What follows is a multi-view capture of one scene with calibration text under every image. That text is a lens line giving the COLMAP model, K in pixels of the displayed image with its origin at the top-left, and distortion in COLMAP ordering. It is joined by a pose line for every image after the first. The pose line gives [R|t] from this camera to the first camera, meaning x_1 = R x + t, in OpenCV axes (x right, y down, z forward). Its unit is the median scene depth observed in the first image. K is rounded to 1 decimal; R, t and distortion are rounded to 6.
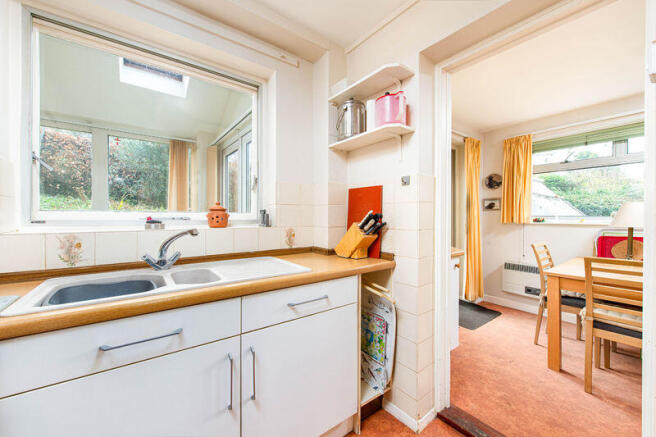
lens RADIAL K [[262.5, 0, 328.0], [0, 262.5, 218.5], [0, 0, 1]] dist [0.016568, 0.000204]
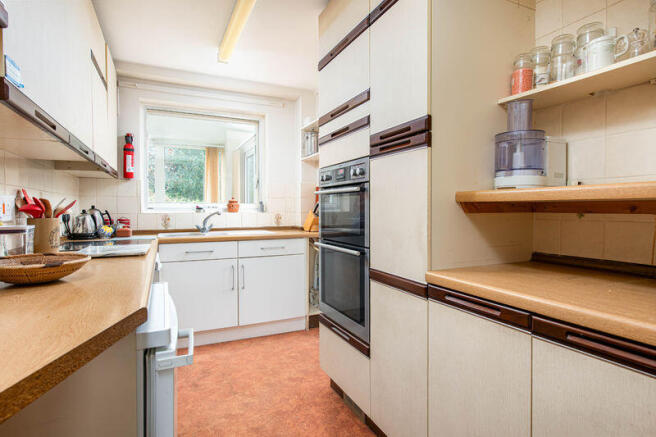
lens RADIAL K [[365.9, 0, 328.0], [0, 365.9, 218.5], [0, 0, 1]] dist [-0.004152, -0.000341]
pose [[0.977978, 0.003524, -0.208679, 0.627691], [-0.000041, 0.999861, 0.016694, 0.034020], [0.208708, -0.016318, 0.977842, -1.096796]]
